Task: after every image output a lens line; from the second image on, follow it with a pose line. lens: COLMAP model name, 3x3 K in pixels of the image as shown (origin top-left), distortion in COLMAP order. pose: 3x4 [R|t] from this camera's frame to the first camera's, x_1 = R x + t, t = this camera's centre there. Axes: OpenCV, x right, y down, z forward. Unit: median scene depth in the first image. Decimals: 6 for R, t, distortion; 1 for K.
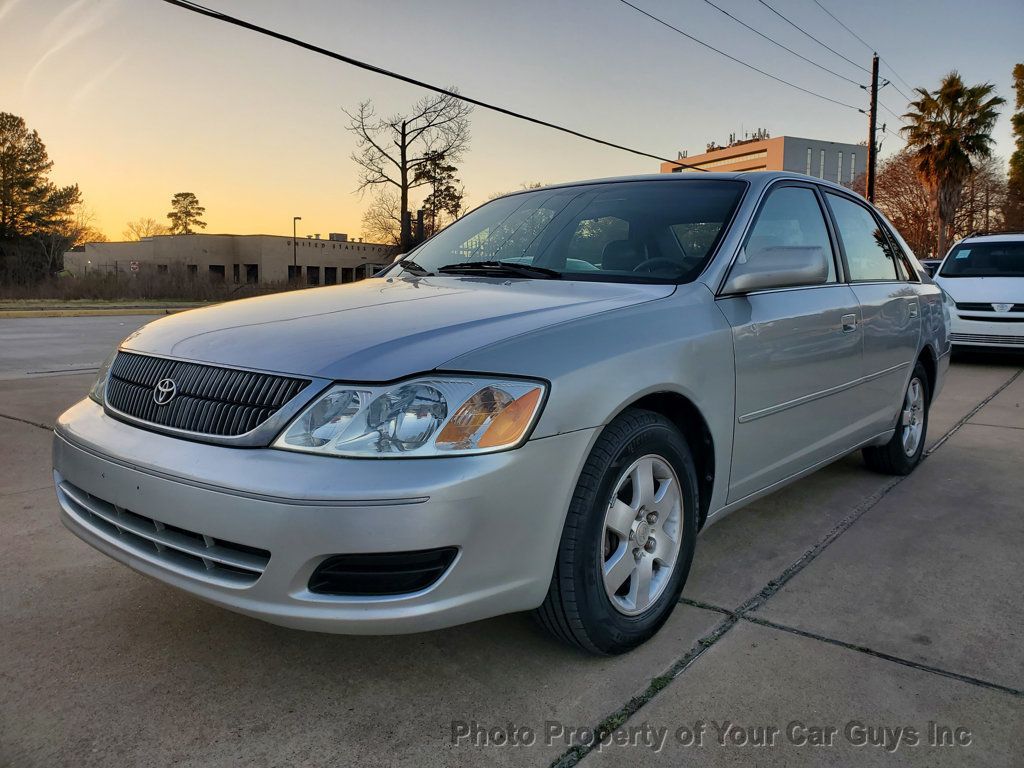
lens RADIAL K [[806.6, 0, 519.2], [0, 806.6, 368.1], [0, 0, 1]] dist [-0.001266, 0.019937]
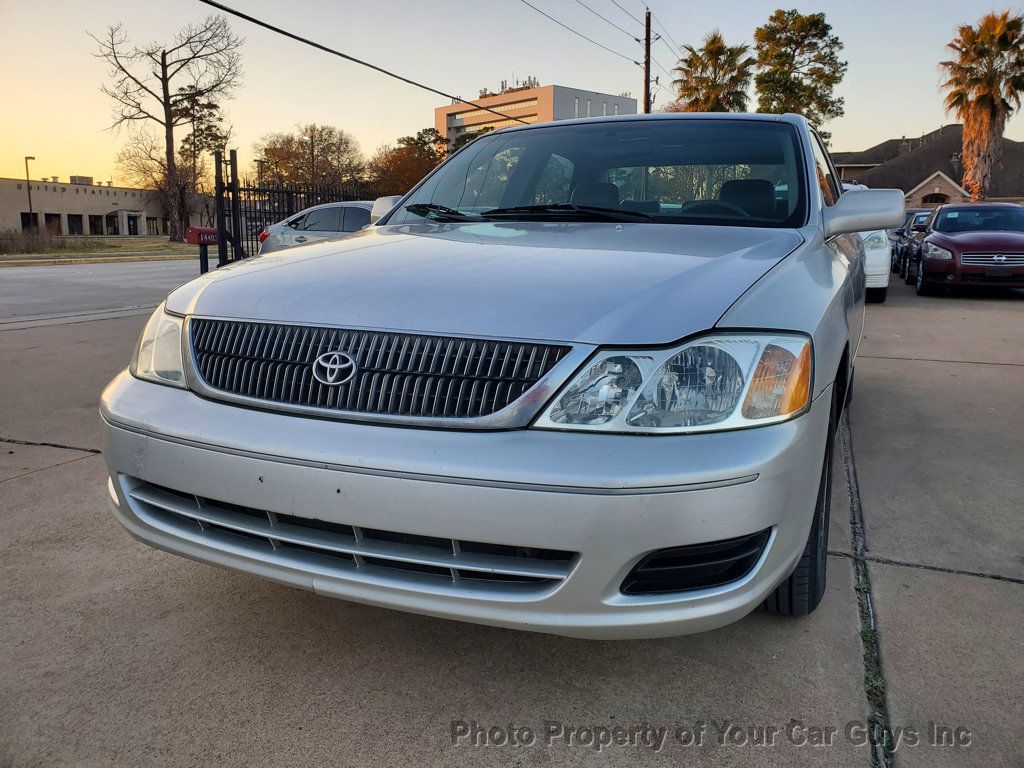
lens RADIAL K [[806.6, 0, 518.8], [0, 806.6, 364.9], [0, 0, 1]] dist [-0.001266, 0.019937]
pose [[0.962569, -0.052249, 0.265953, -0.097738], [0.036060, 0.997208, 0.065395, -0.004090], [-0.268627, -0.053357, 0.961765, 0.037877]]
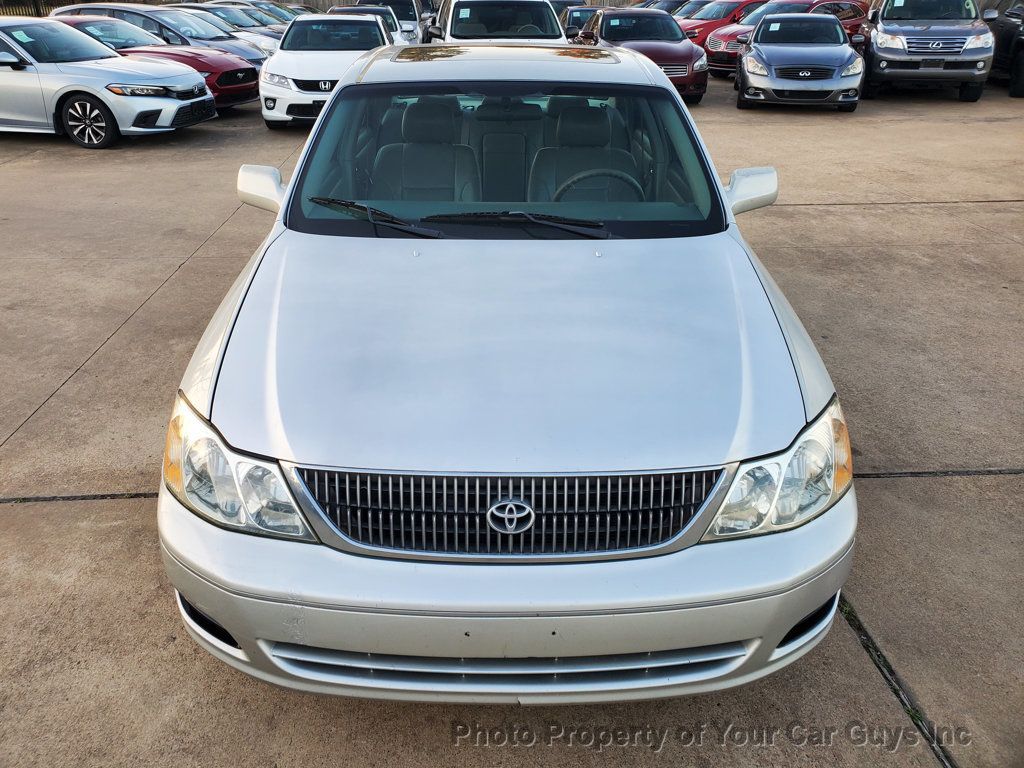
lens RADIAL K [[806.6, 0, 505.9], [0, 806.6, 362.1], [0, 0, 1]] dist [-0.001266, 0.019937]
pose [[0.763858, -0.278234, 0.582329, -0.183544], [0.075986, 0.934794, 0.346968, -0.086117], [-0.640896, -0.220785, 0.735191, 0.085252]]
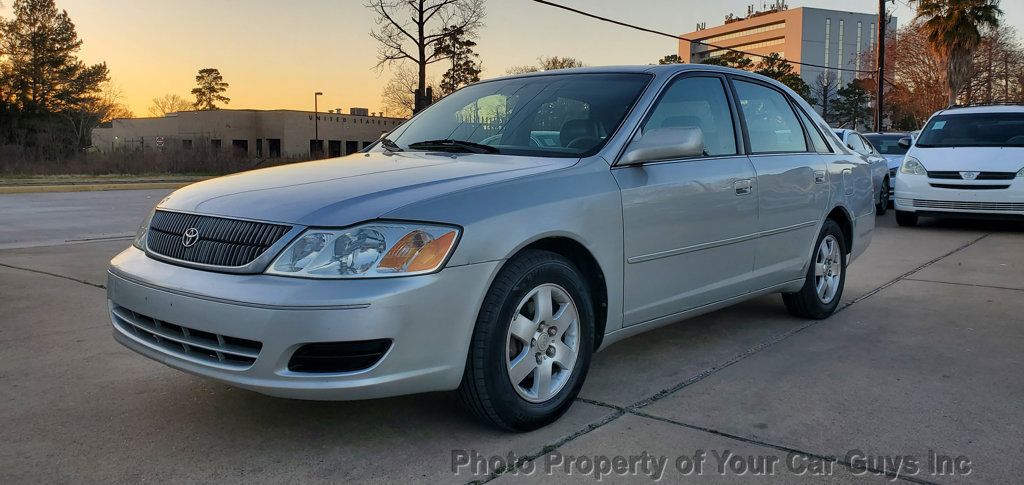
lens RADIAL K [[804.0, 0, 521.3], [0, 804.0, 226.5], [0, 0, 1]] dist [0.038231, -0.056735]
pose [[0.999711, -0.005051, -0.023495, 0.032723], [0.004647, 0.999841, -0.017221, 0.007635], [0.023578, 0.017106, 0.999576, -0.075672]]
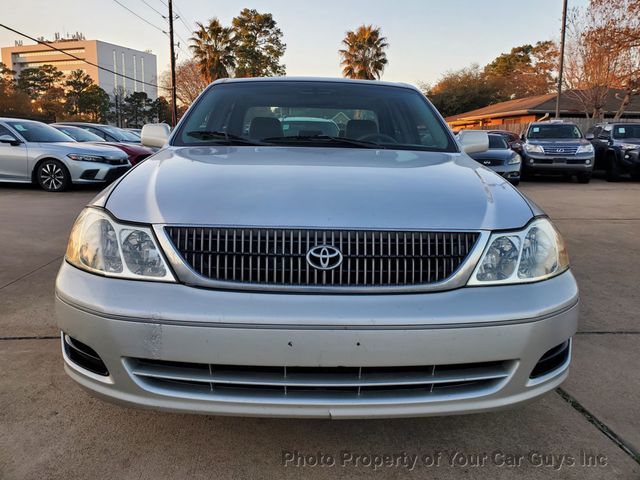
lens RADIAL K [[504.1, 0, 319.0], [0, 504.1, 227.9], [0, 0, 1]] dist [-0.001266, 0.019937]
pose [[0.750305, -0.108301, 0.652161, -0.184867], [0.062027, 0.993671, 0.093653, -0.016178], [-0.658176, -0.029817, 0.752273, 0.098184]]
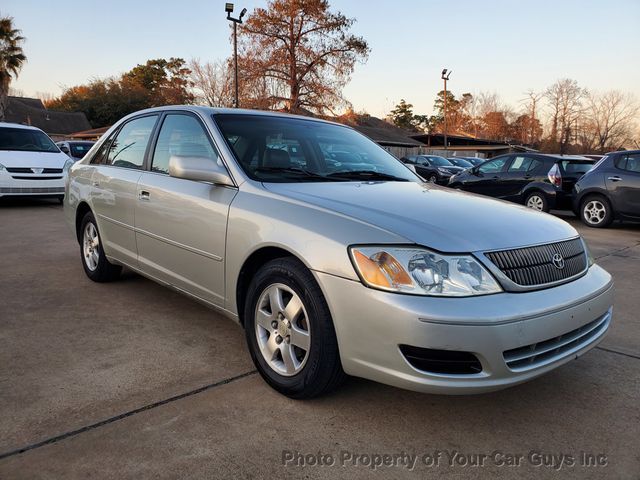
lens RADIAL K [[504.1, 0, 324.0], [0, 504.1, 231.8], [0, 0, 1]] dist [-0.001266, 0.019937]
pose [[0.149353, -0.142190, 0.978507, -0.326918], [0.073684, 0.988455, 0.132388, -0.045099], [-0.986035, 0.052328, 0.158106, 0.273222]]
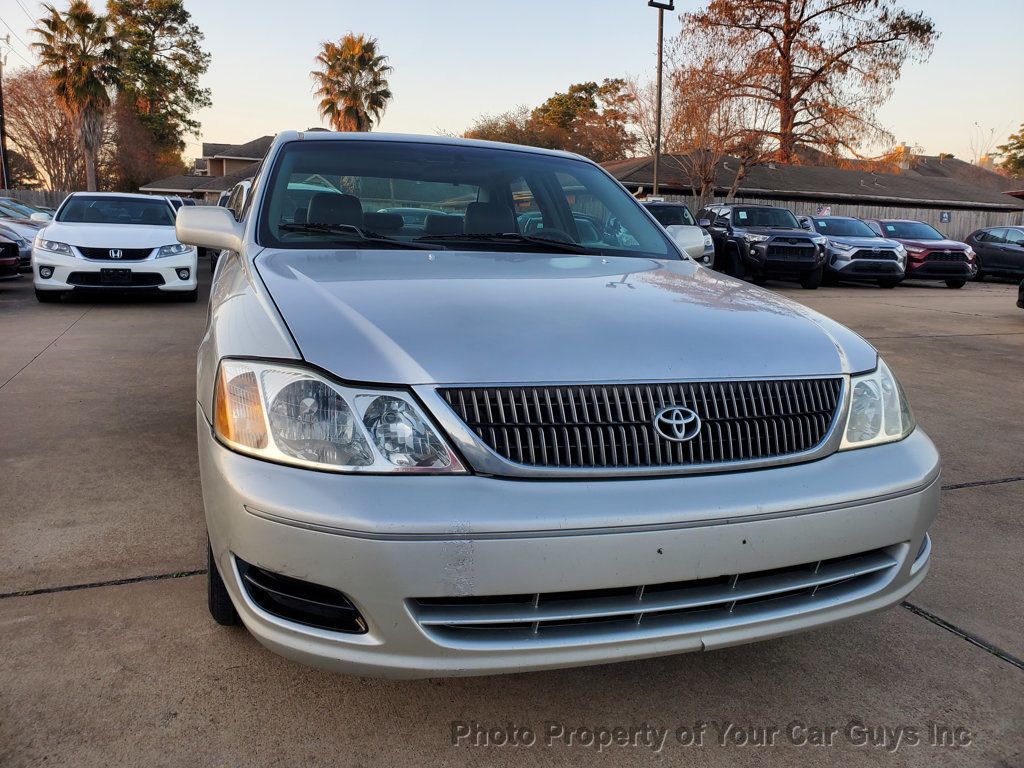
lens RADIAL K [[806.6, 0, 518.0], [0, 806.6, 361.2], [0, 0, 1]] dist [-0.001266, 0.019937]
pose [[0.522689, -0.131234, 0.842362, -0.242166], [0.065207, 0.991341, 0.113982, -0.027108], [-0.850026, -0.004649, 0.526720, 0.147554]]
